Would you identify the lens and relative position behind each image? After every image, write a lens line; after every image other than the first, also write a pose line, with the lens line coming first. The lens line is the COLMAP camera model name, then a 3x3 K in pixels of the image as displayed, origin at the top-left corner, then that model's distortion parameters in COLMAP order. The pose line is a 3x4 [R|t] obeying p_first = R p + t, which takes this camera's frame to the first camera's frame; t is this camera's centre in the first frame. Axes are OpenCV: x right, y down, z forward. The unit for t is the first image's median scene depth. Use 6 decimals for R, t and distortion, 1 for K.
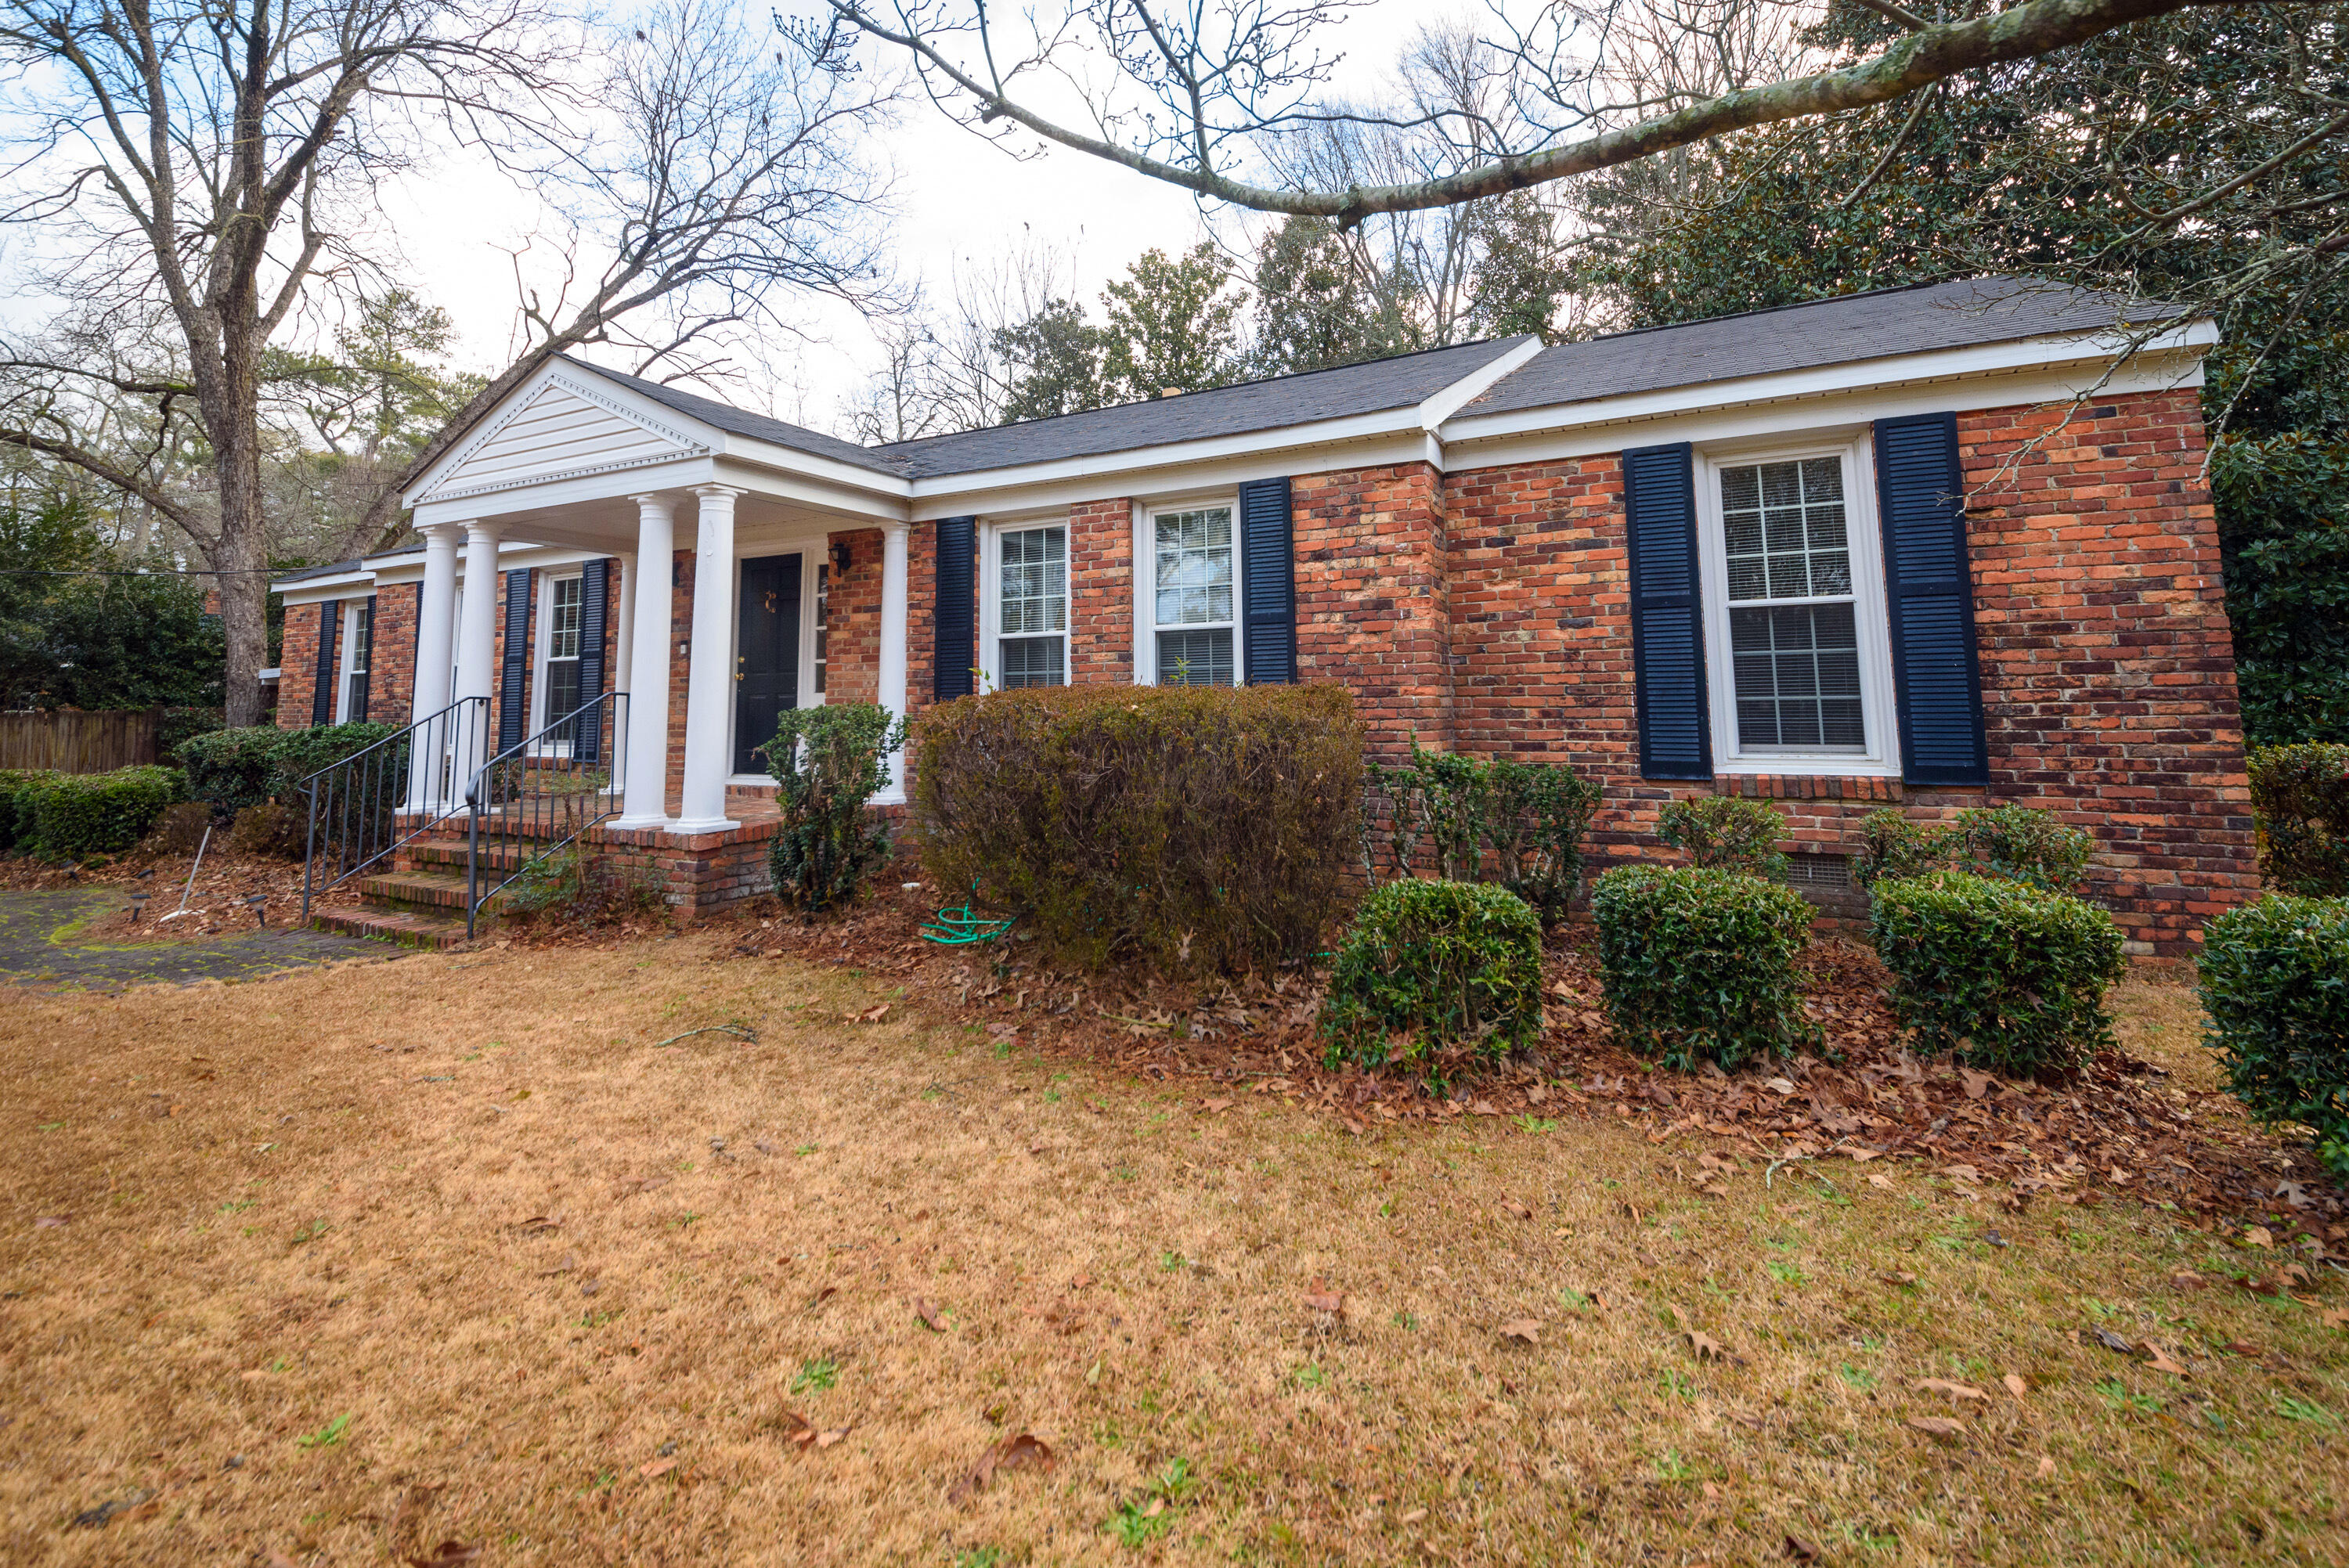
lens RADIAL K [[1015.8, 0, 1184.1], [0, 1015.8, 605.2], [0, 0, 1]] dist [0.032742, 0.000151]
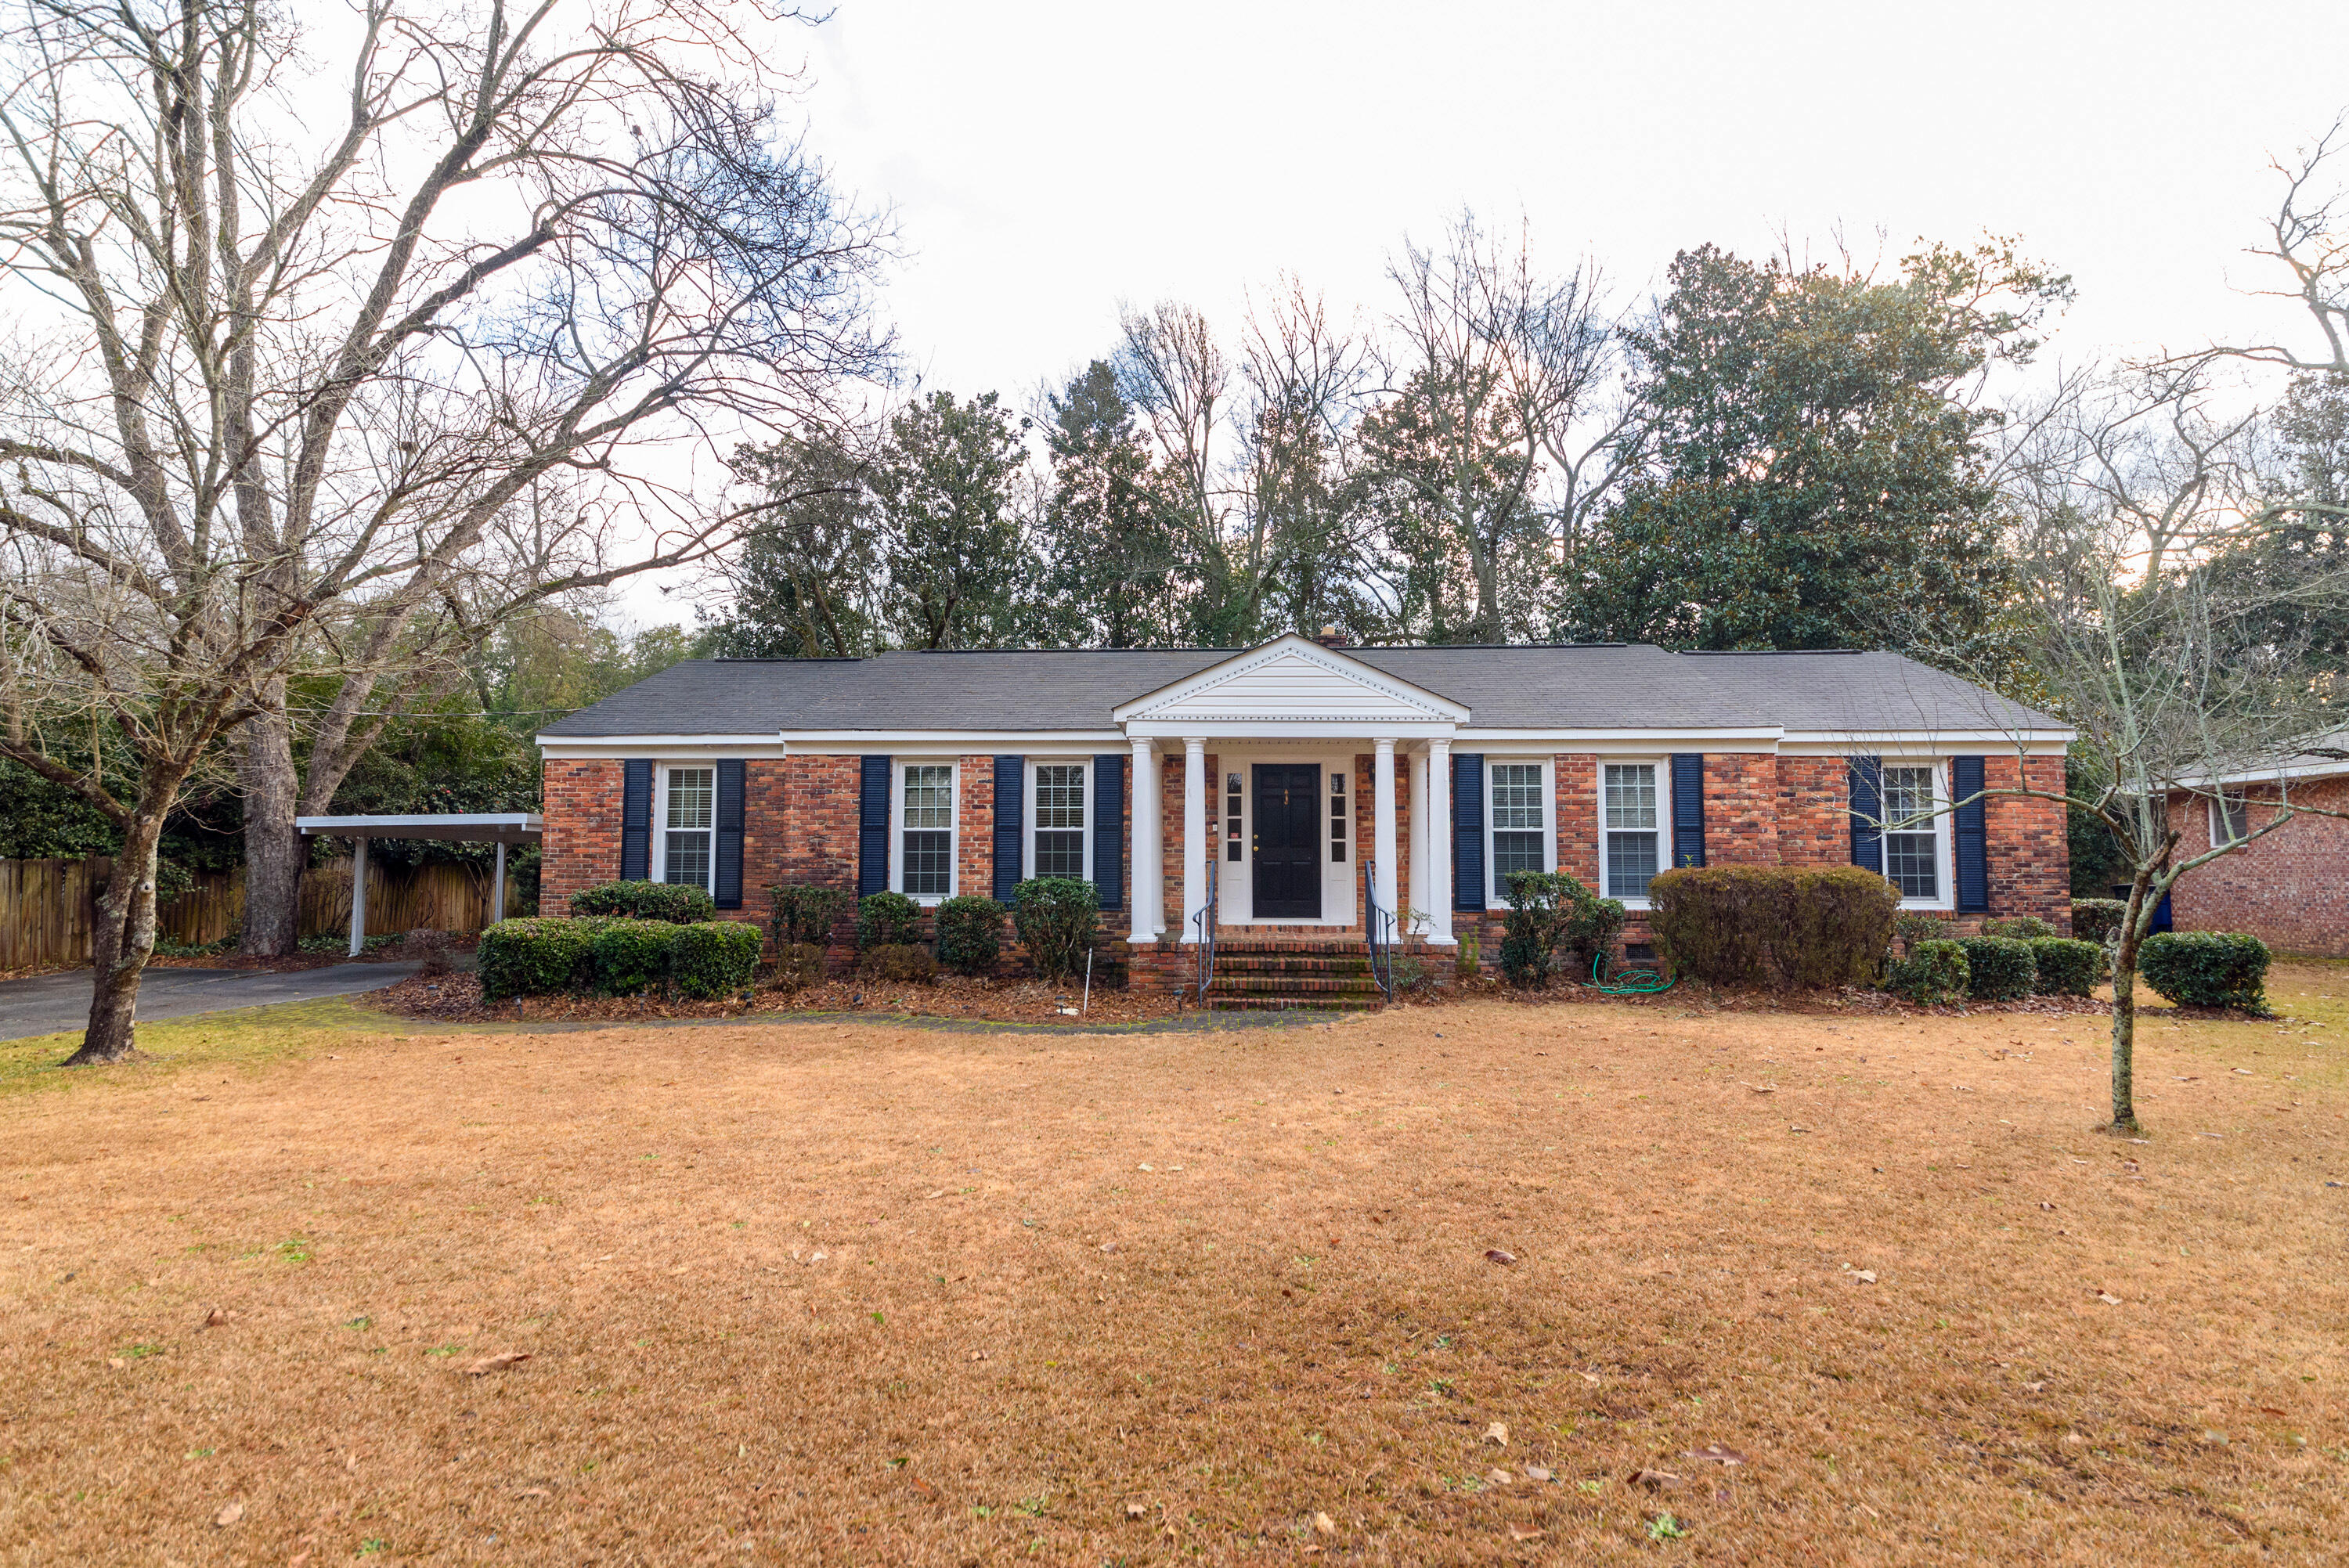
lens RADIAL K [[1216.0, 0, 1150.5], [0, 1216.0, 797.2], [0, 0, 1]] dist [0.019619, 0.000238]
pose [[0.910443, 0.044385, 0.411247, -1.781603], [-0.054712, 0.998413, 0.013370, -0.021124], [-0.410001, -0.034673, 0.911426, -0.649422]]
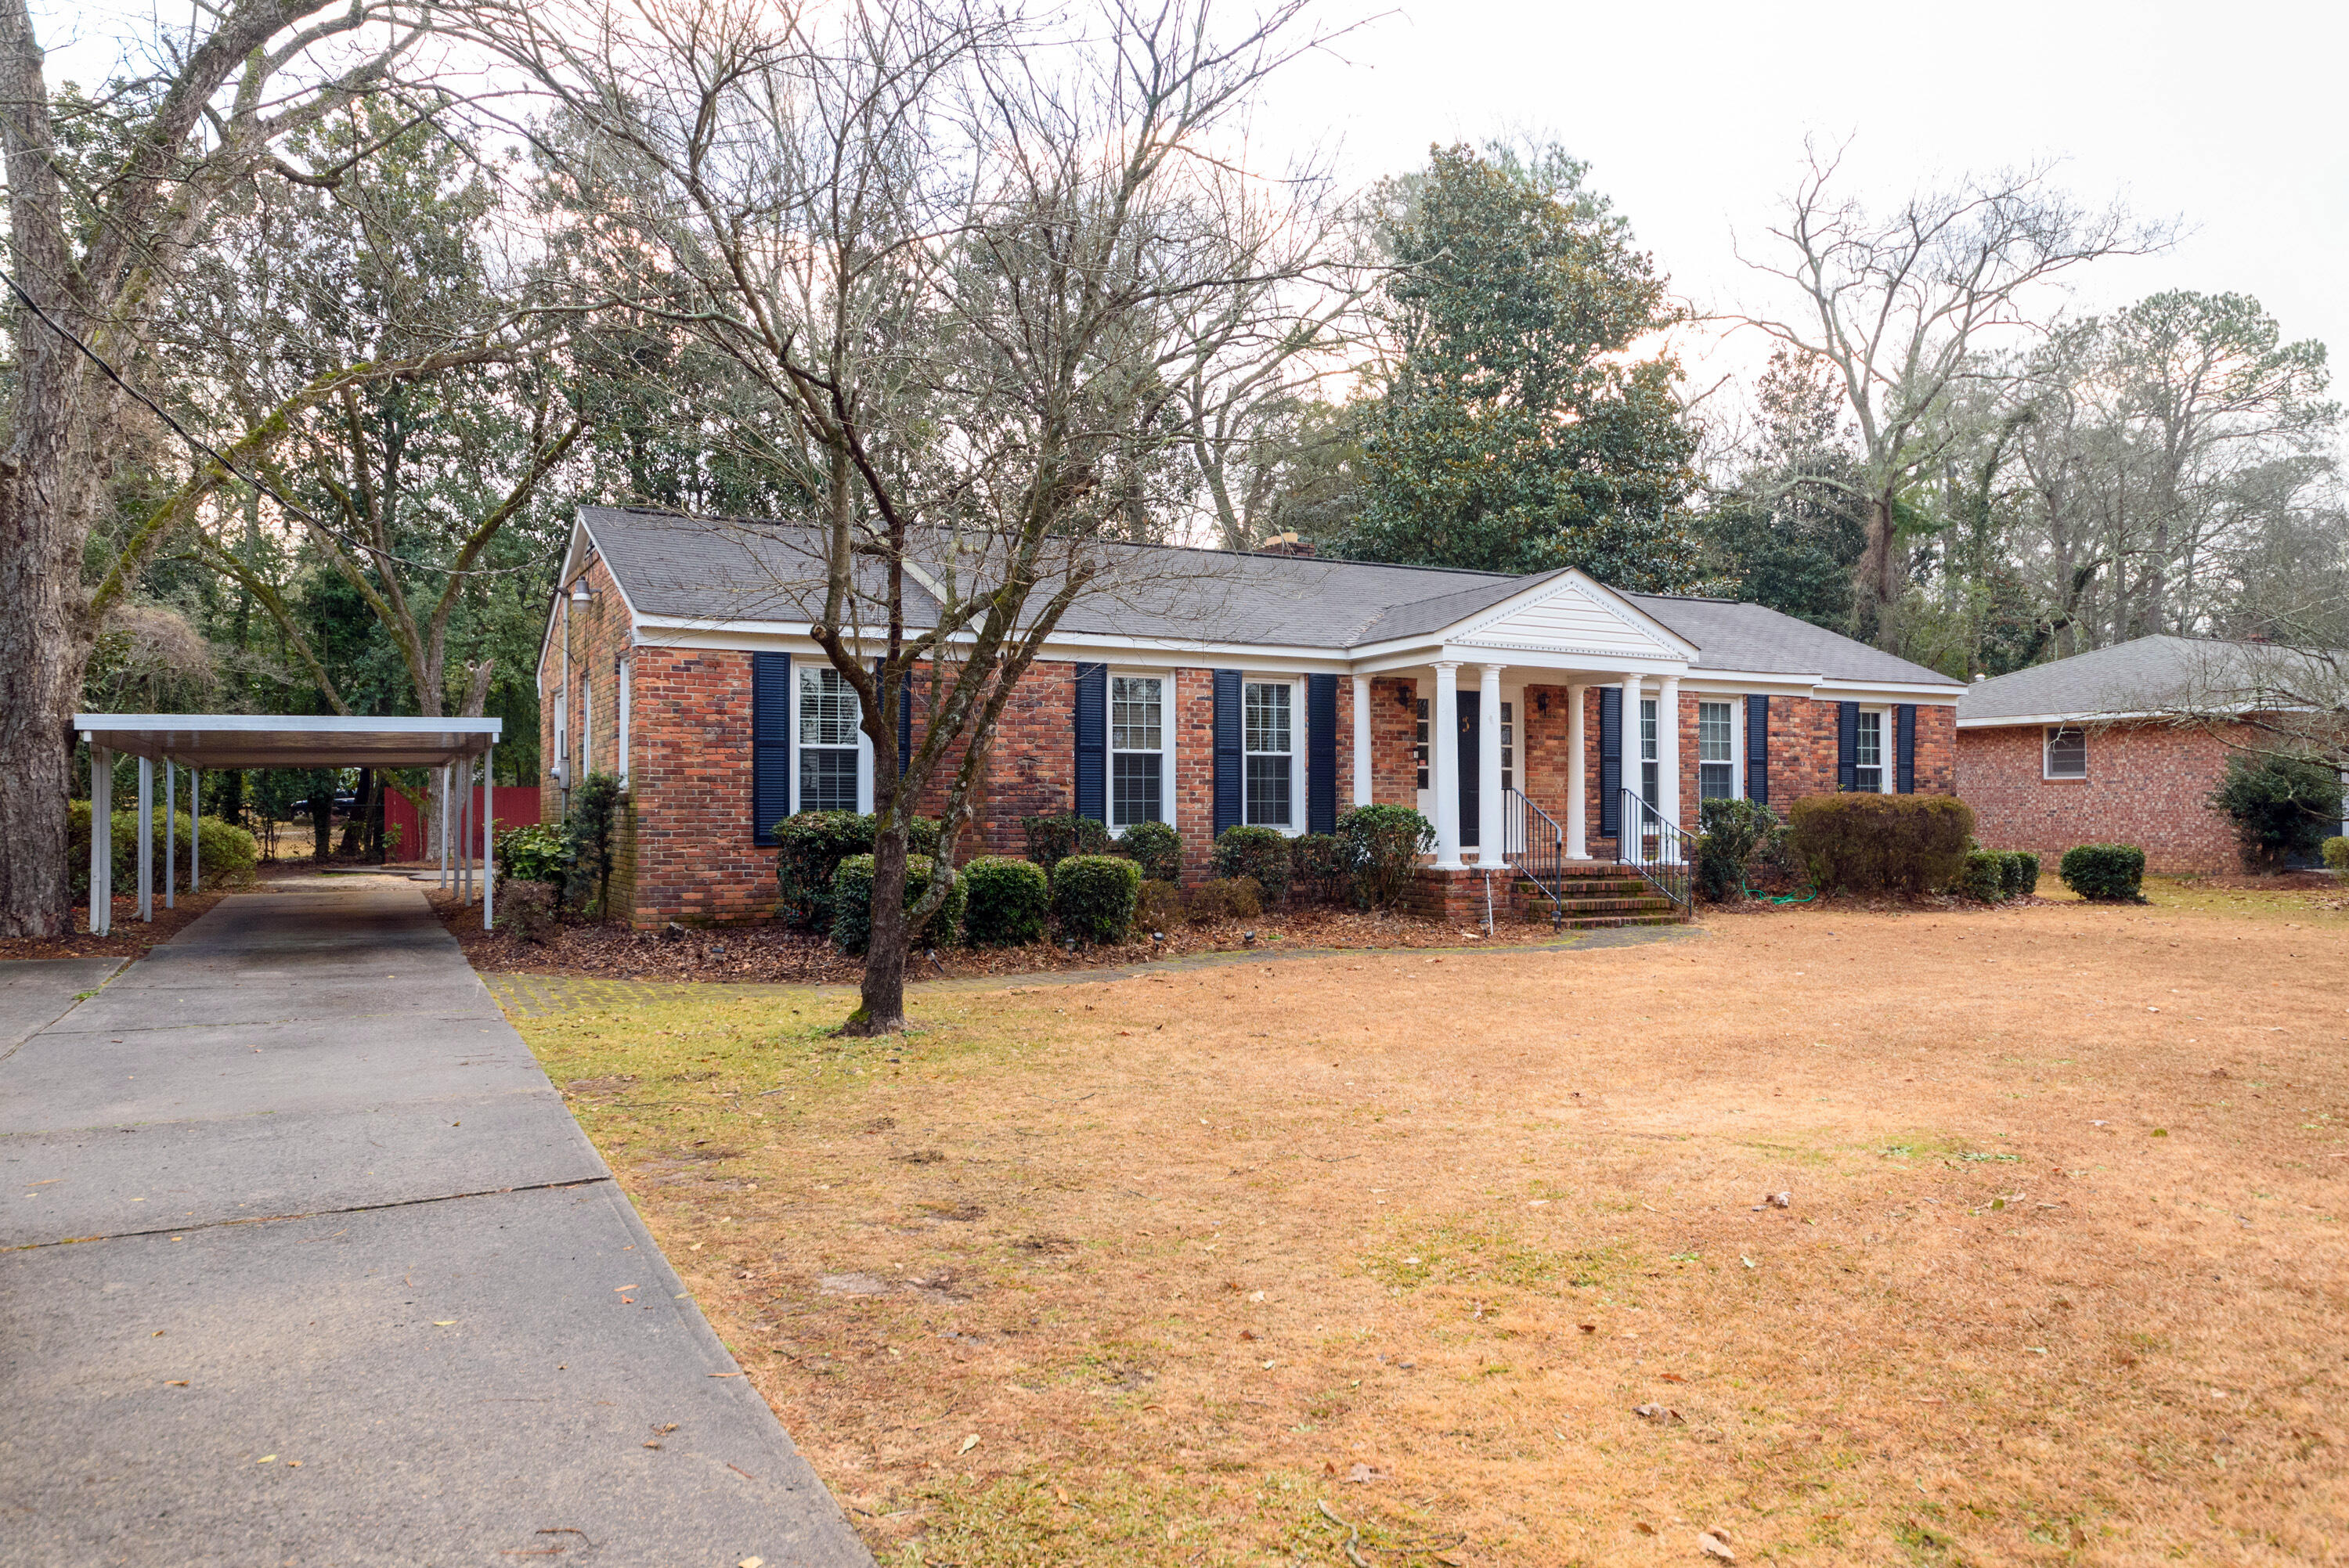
lens RADIAL K [[1702.0, 0, 1170.1], [0, 1702.0, 766.2], [0, 0, 1]] dist [0.068953, 0.005113]
pose [[0.550590, 0.039333, 0.833848, -3.603558], [-0.082765, 0.996540, 0.007643, 0.097317], [-0.830663, -0.073221, 0.551941, 0.058866]]
